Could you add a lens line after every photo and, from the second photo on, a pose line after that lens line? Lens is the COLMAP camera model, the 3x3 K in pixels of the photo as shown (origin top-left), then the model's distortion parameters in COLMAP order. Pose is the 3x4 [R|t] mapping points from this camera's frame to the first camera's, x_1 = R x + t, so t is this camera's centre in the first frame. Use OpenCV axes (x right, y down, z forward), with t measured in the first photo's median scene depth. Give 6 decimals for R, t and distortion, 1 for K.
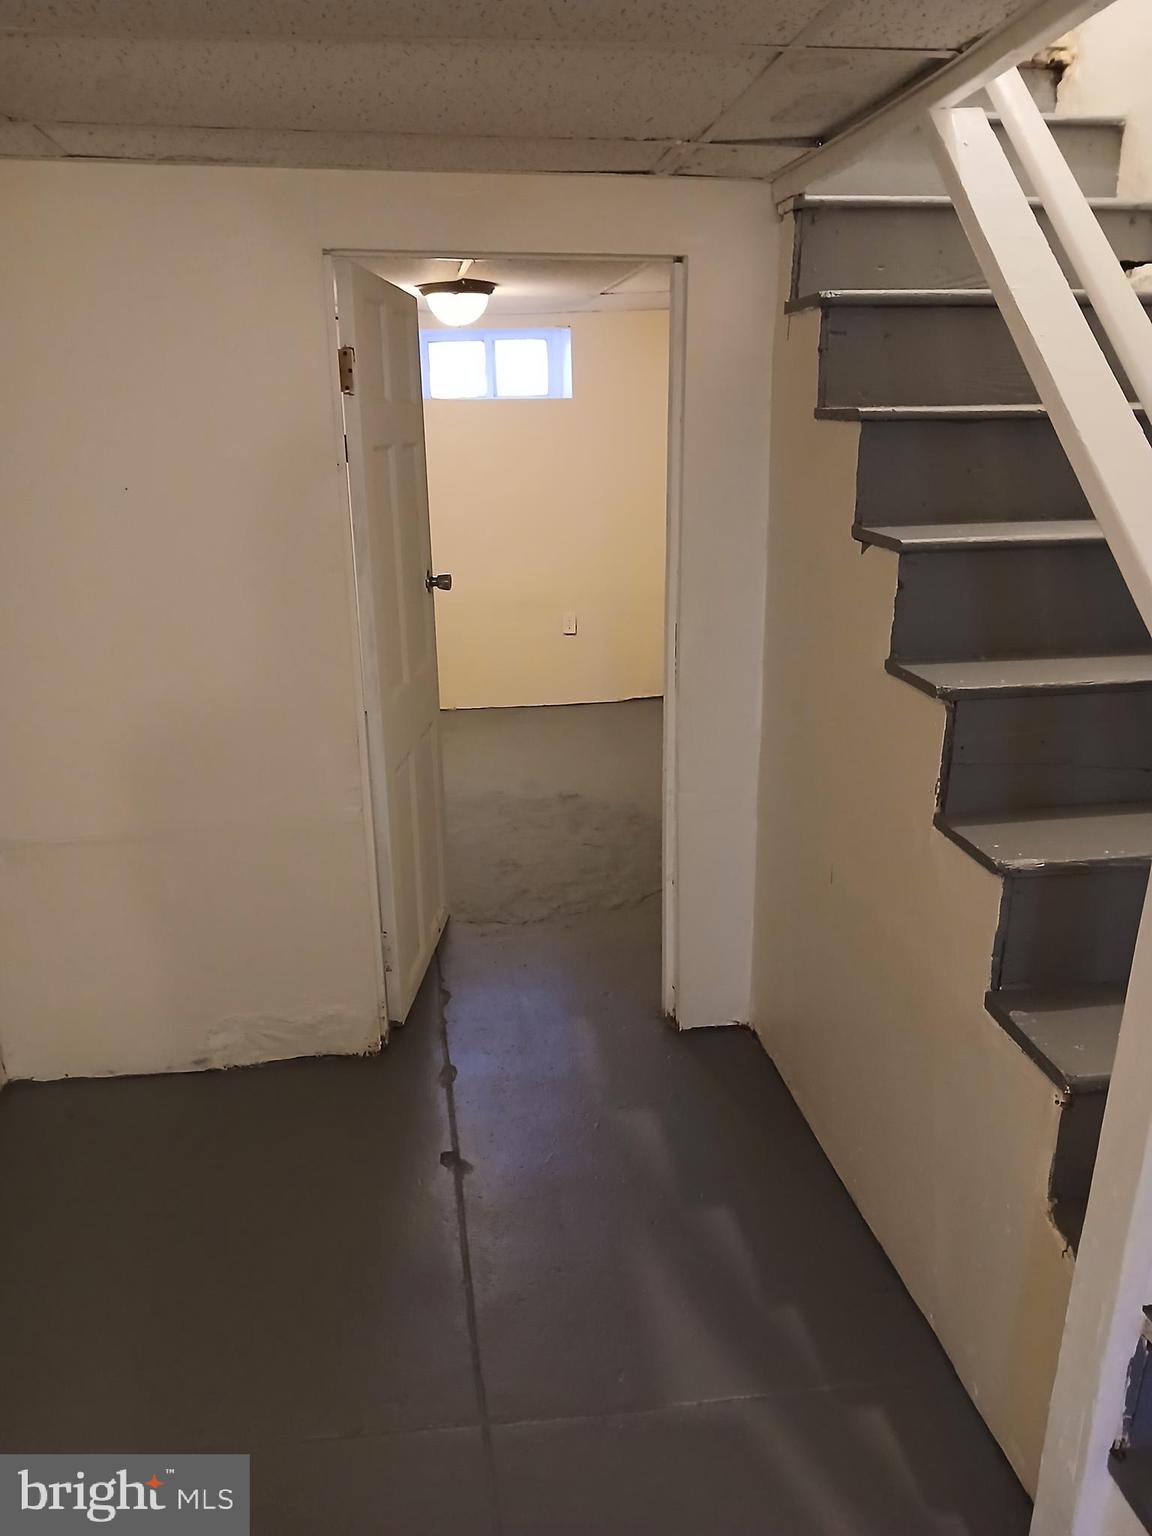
lens RADIAL K [[1174.5, 0, 605.9], [0, 1174.5, 772.6], [0, 0, 1]] dist [-0.006192, -0.003735]
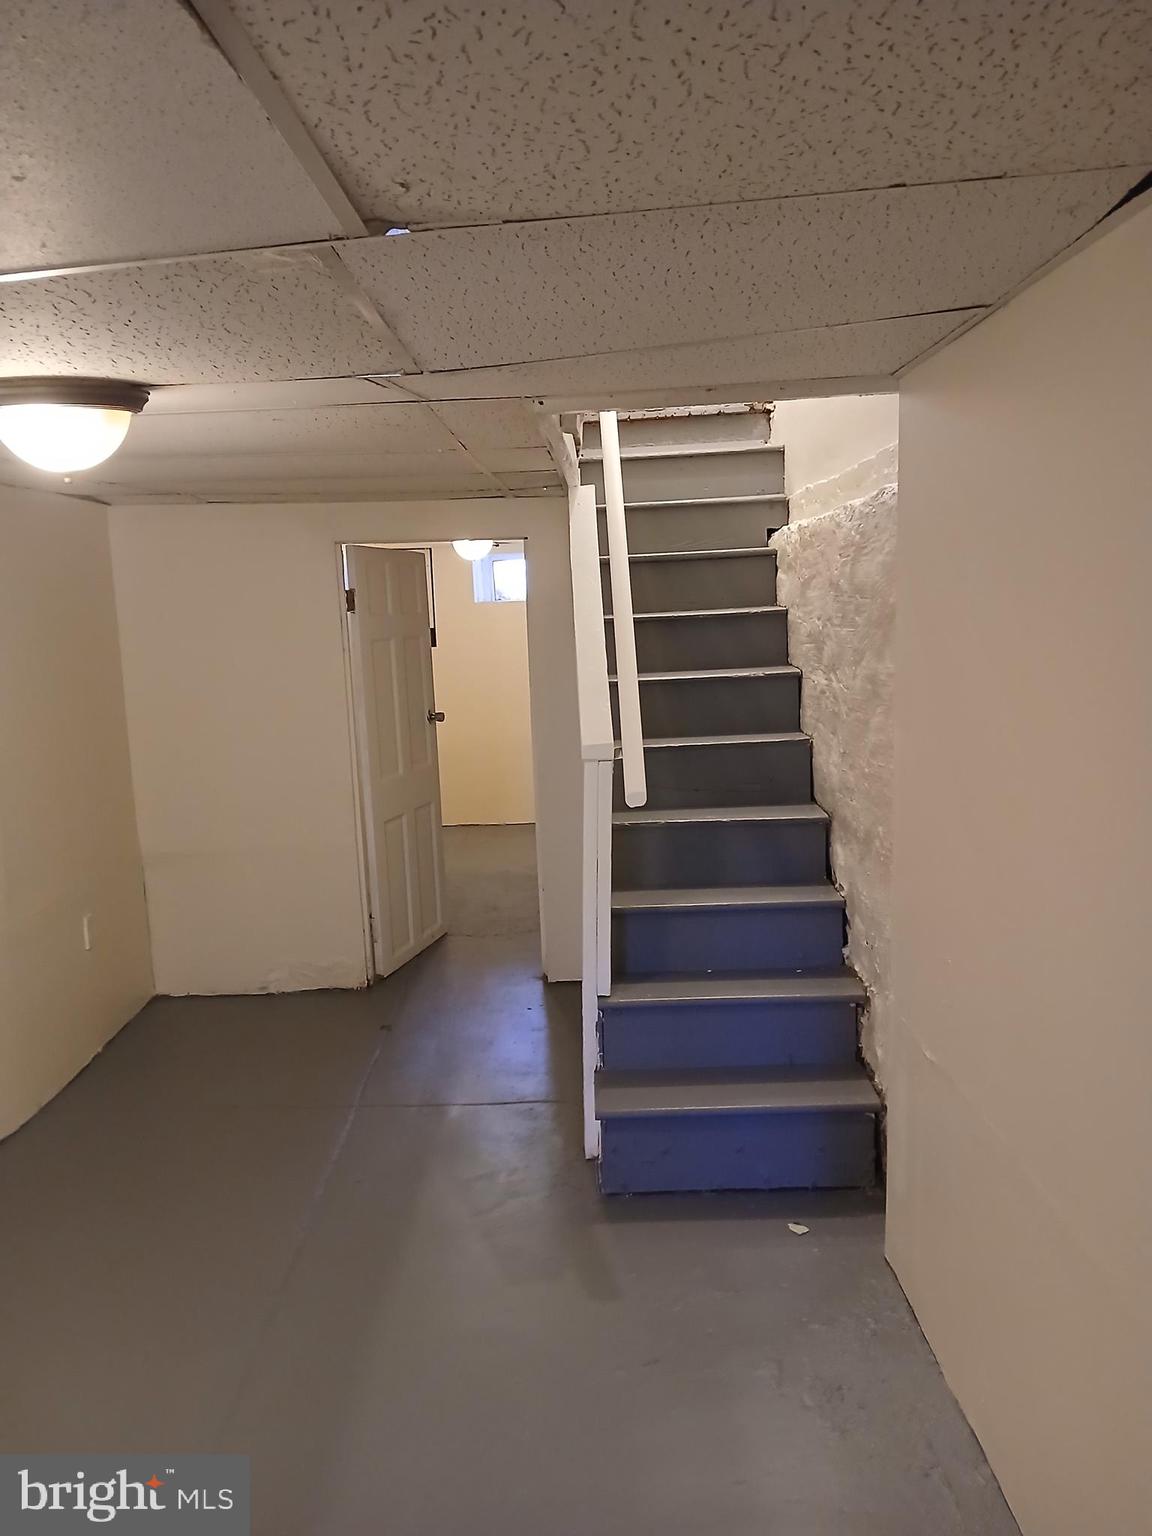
lens RADIAL K [[1195.2, 0, 576.0], [0, 1195.2, 768.0], [0, 0, 1]] dist [0.130006, -0.236994]
pose [[0.986585, -0.006637, -0.163111, 0.394275], [-0.016512, 0.989991, -0.140161, 0.165229], [0.162409, 0.140975, 0.976601, -0.694770]]
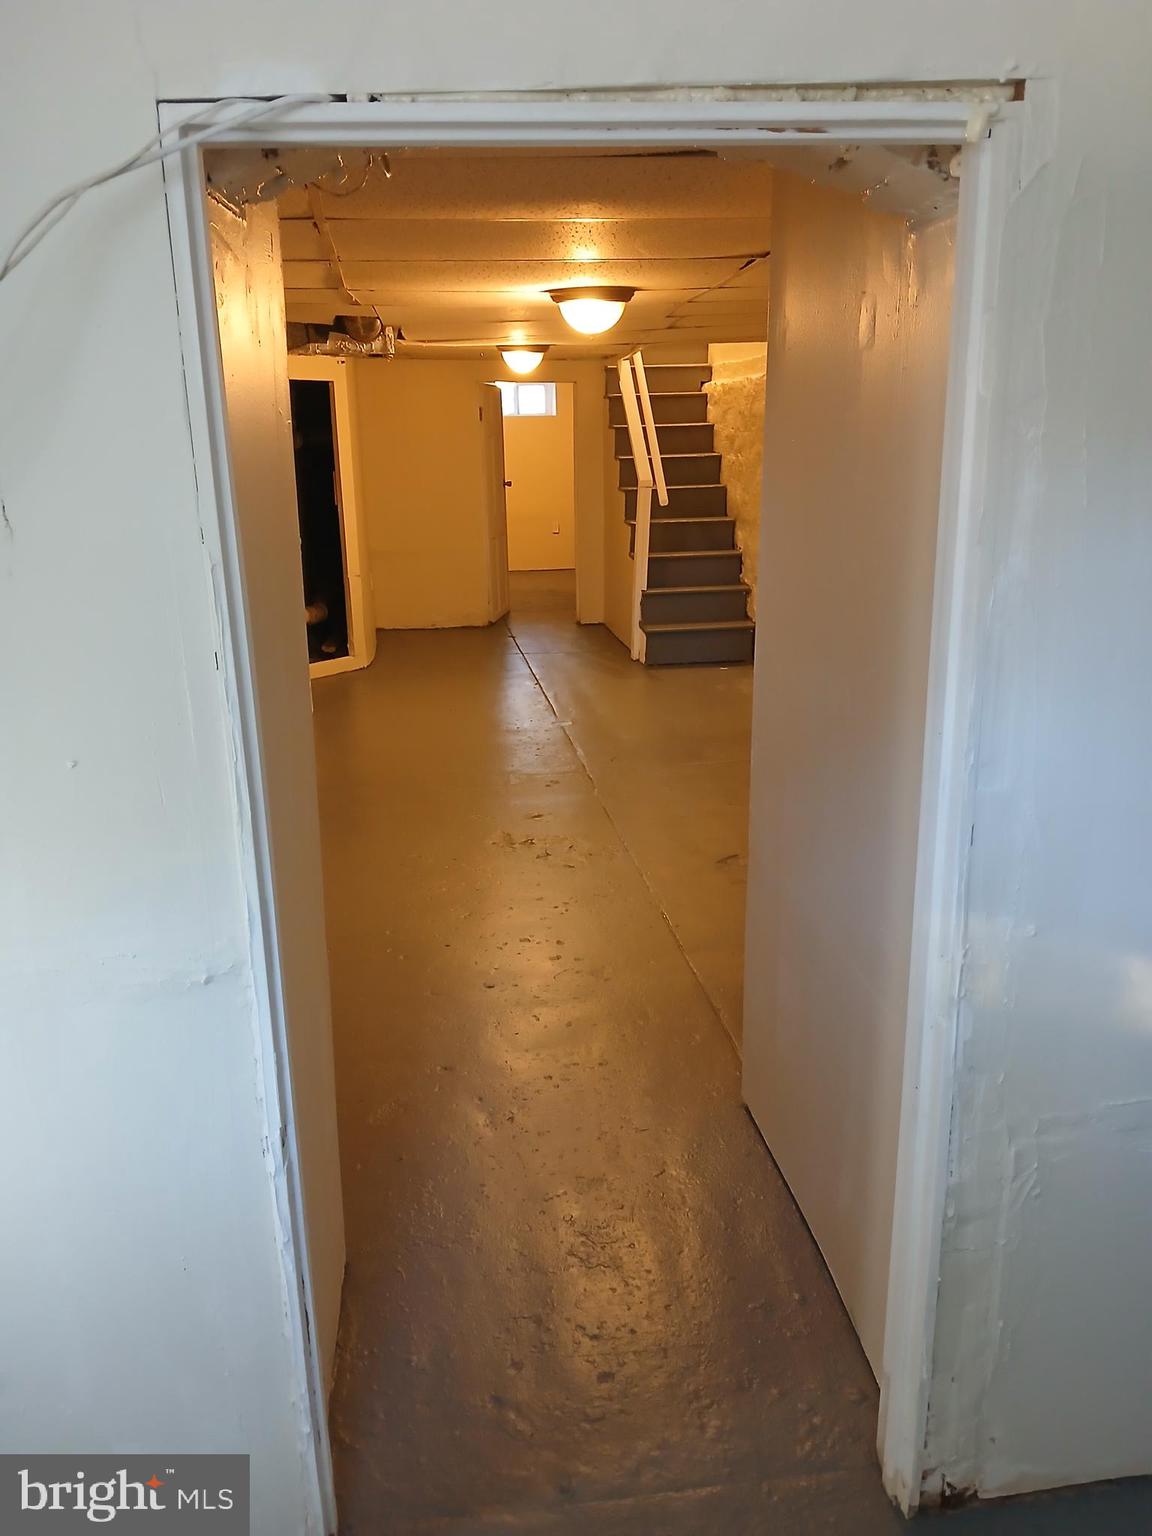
lens RADIAL K [[1195.2, 0, 576.0], [0, 1195.2, 768.0], [0, 0, 1]] dist [0.130006, -0.236994]
pose [[0.999524, 0.003963, -0.030585, 0.157281], [-0.003934, 0.999992, 0.001008, 0.635064], [0.030589, -0.000887, 0.999532, -2.323455]]
